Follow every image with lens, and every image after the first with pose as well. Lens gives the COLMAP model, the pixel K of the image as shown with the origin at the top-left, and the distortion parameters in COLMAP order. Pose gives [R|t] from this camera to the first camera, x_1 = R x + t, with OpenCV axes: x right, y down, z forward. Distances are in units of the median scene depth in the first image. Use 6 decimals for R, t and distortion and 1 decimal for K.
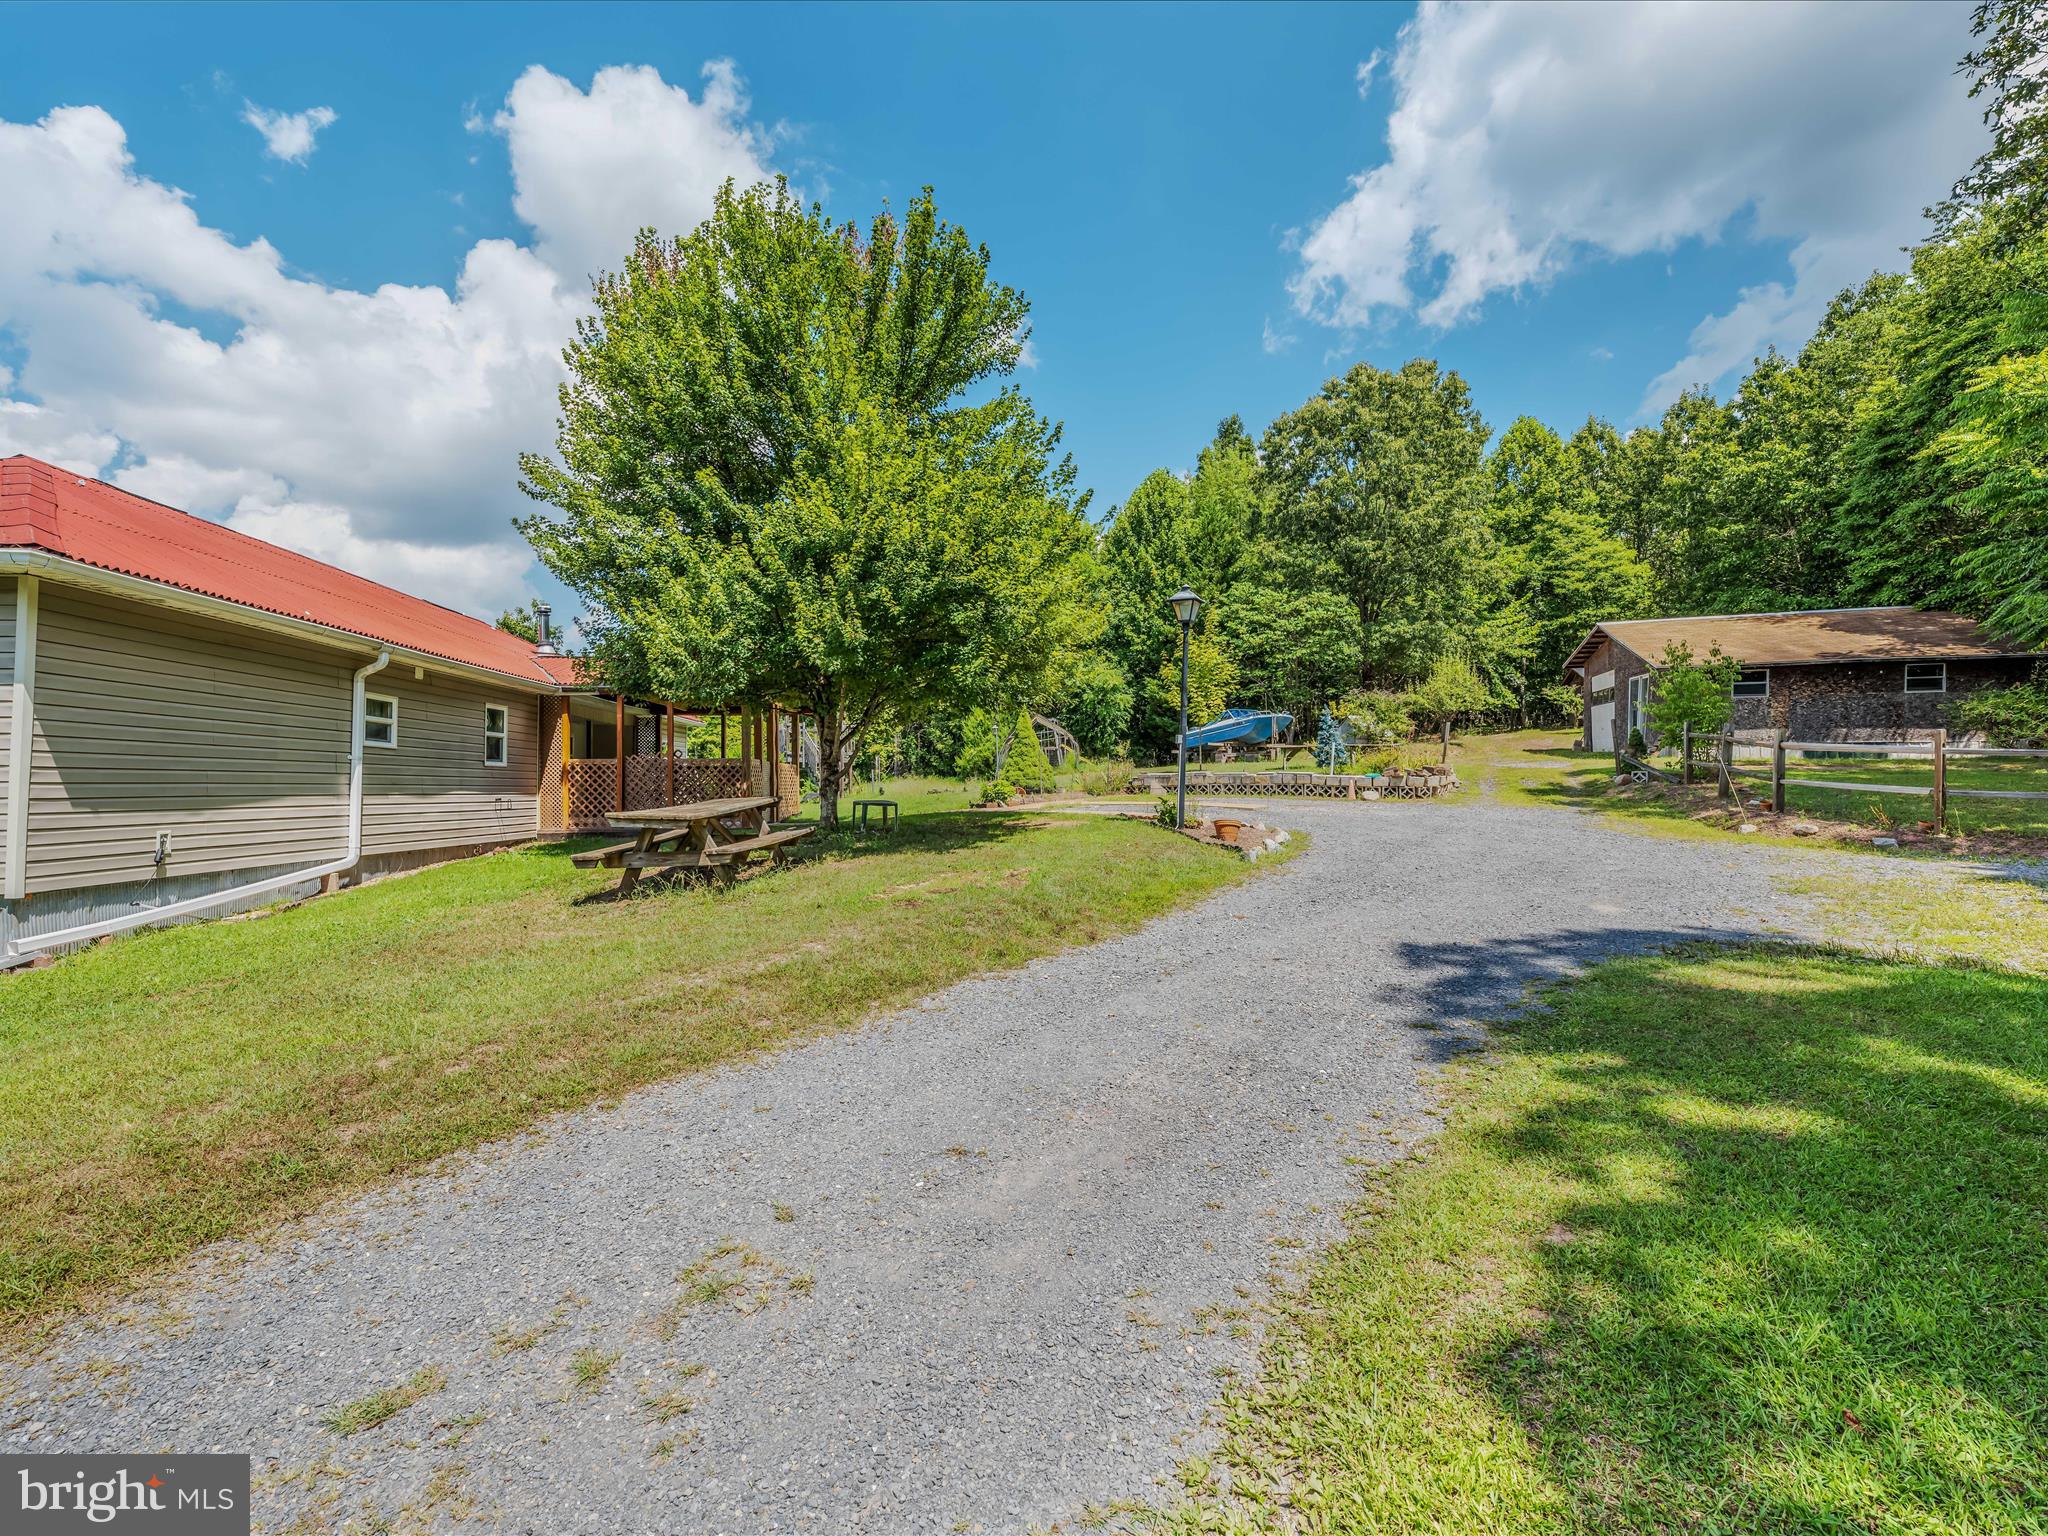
lens RADIAL K [[912.1, 0, 1032.9], [0, 912.1, 776.7], [0, 0, 1]] dist [0.003937, -0.000237]
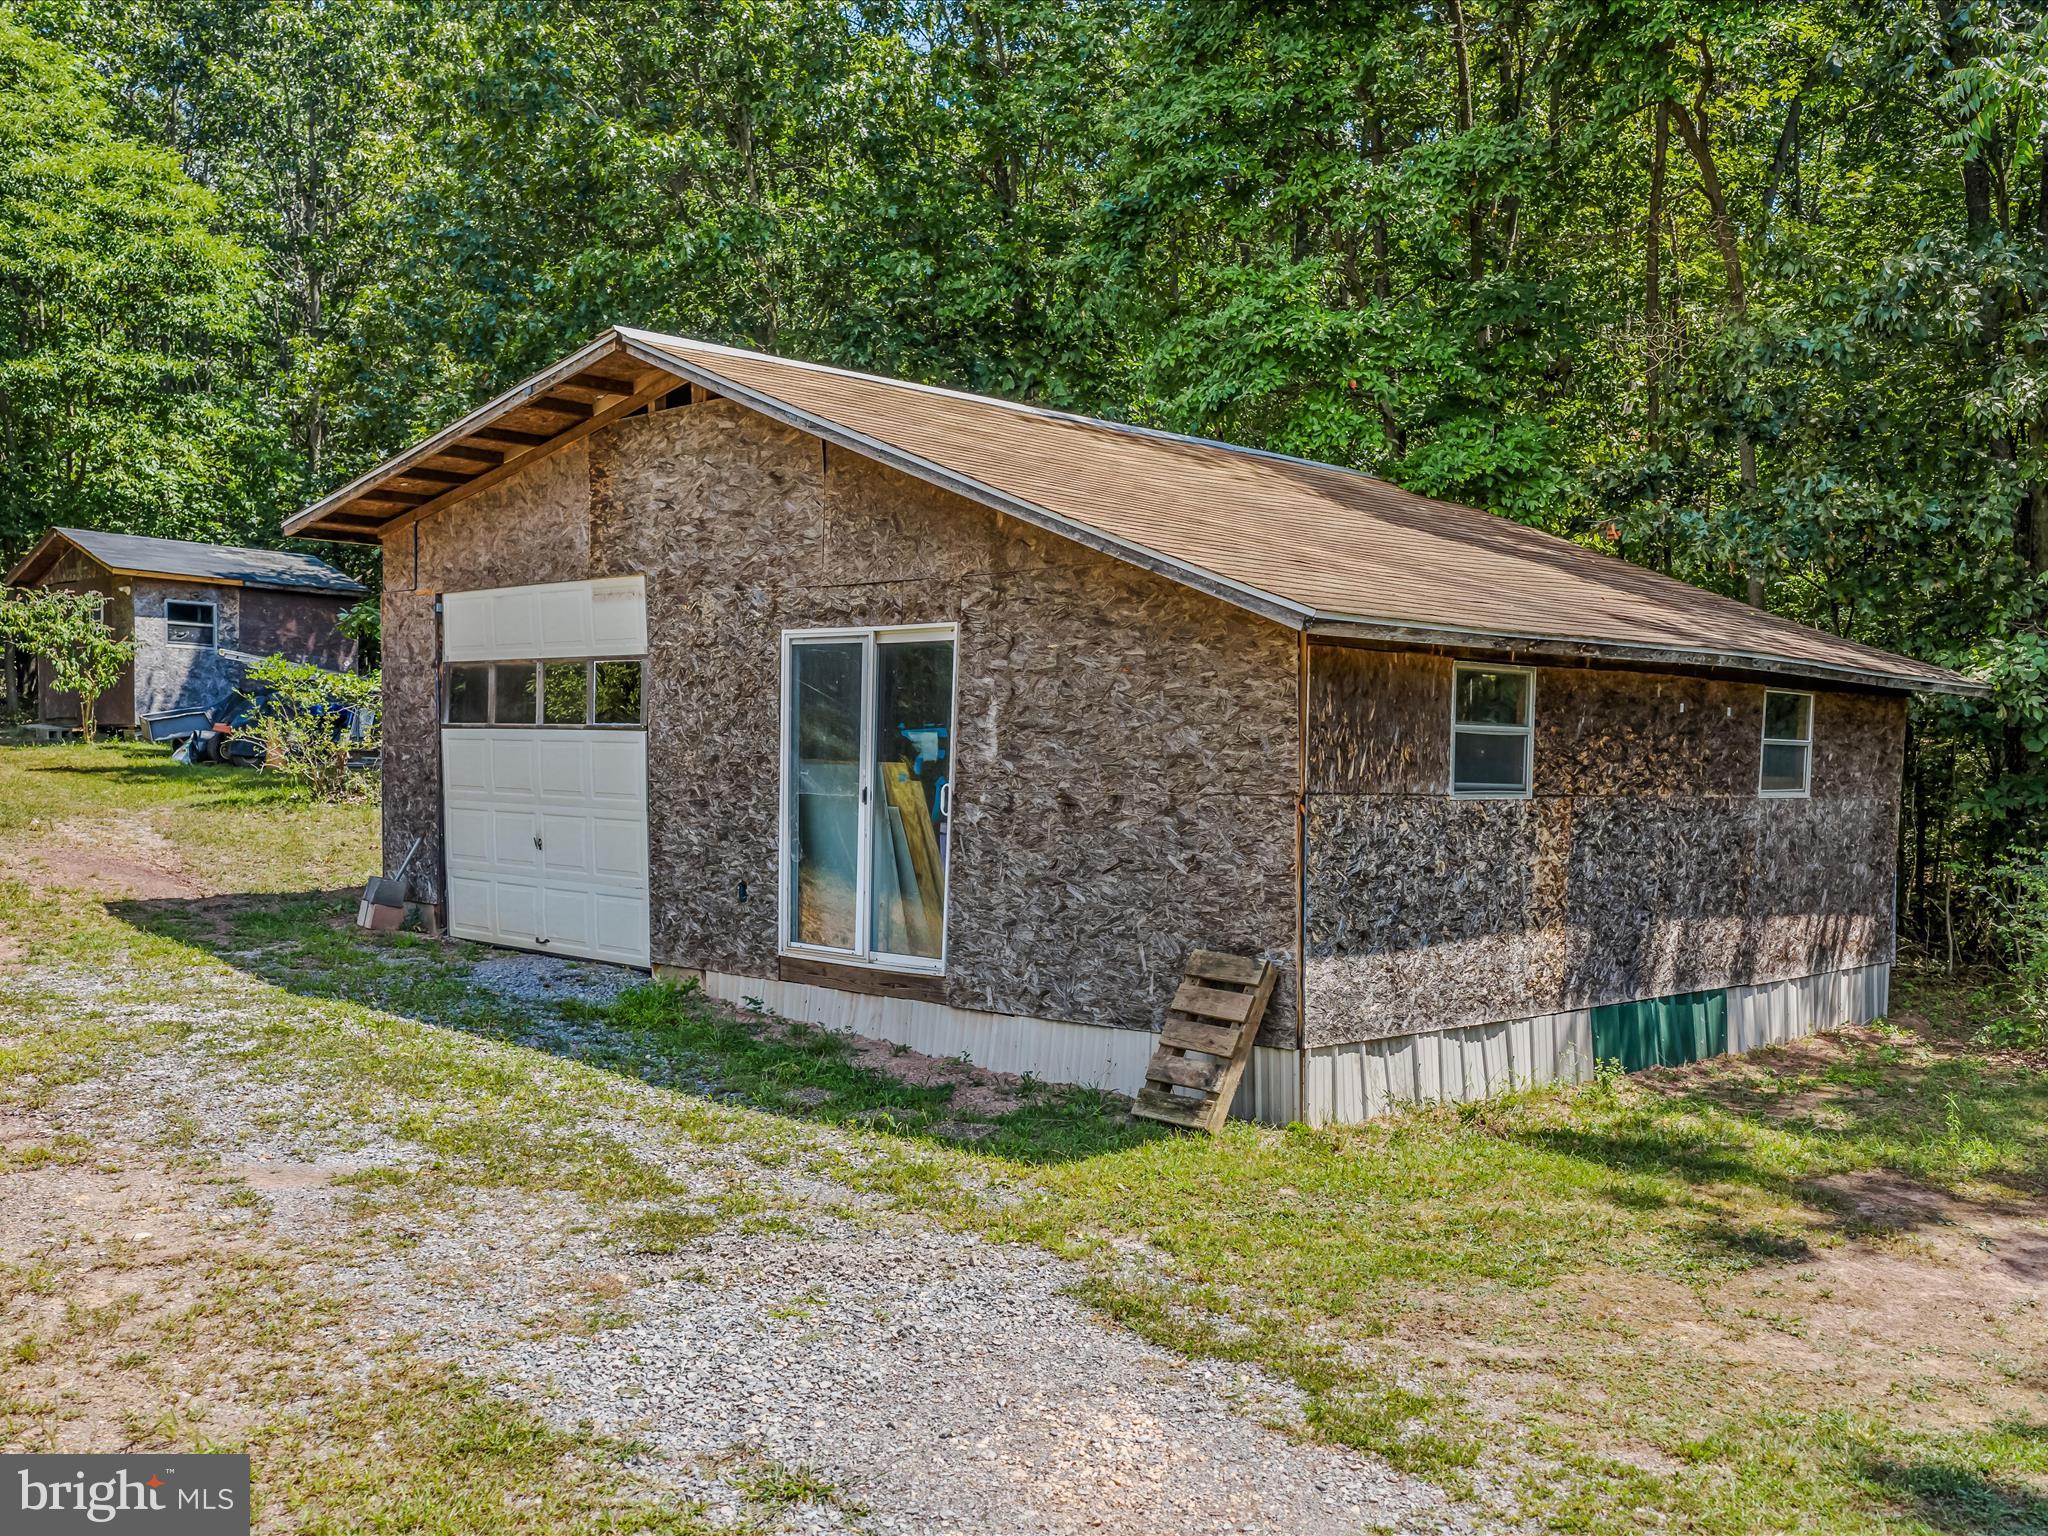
lens RADIAL K [[1911.6, 0, 1024.0], [0, 1911.6, 768.0], [0, 0, 1]] dist [0.024386, -0.054899]
pose [[0.433783, 0.008939, 0.900973, 0.425749], [-0.013486, 0.999903, -0.003428, -0.111561], [-0.900916, -0.010664, 0.433862, 1.110716]]
